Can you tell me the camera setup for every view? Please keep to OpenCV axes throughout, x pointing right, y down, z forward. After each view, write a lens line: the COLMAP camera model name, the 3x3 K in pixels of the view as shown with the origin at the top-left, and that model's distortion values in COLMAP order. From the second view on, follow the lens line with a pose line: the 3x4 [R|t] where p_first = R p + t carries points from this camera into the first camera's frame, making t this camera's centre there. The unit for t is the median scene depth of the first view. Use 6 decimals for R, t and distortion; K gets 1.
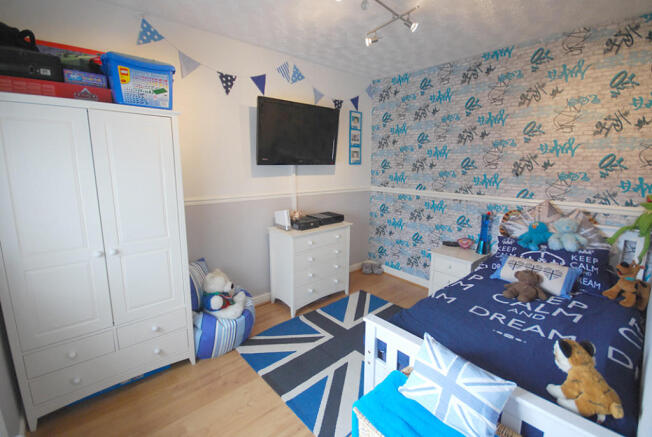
lens RADIAL K [[288.8, 0, 325.7], [0, 288.8, 214.7], [0, 0, 1]] dist [0.013761, -0.000623]
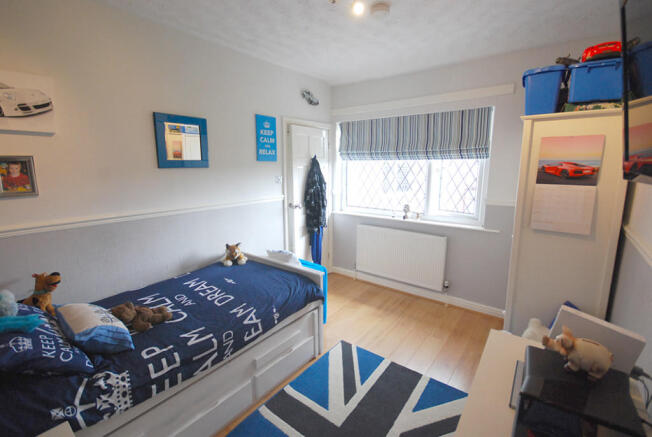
lens RADIAL K [[288.8, 0, 328.4], [0, 288.8, 216.0], [0, 0, 1]] dist [0.013761, -0.000623]
pose [[-0.981833, 0.025803, -0.187985, 0.346253], [-0.040429, 0.939514, 0.340116, -0.376435], [0.185390, 0.341537, -0.921403, 2.049348]]
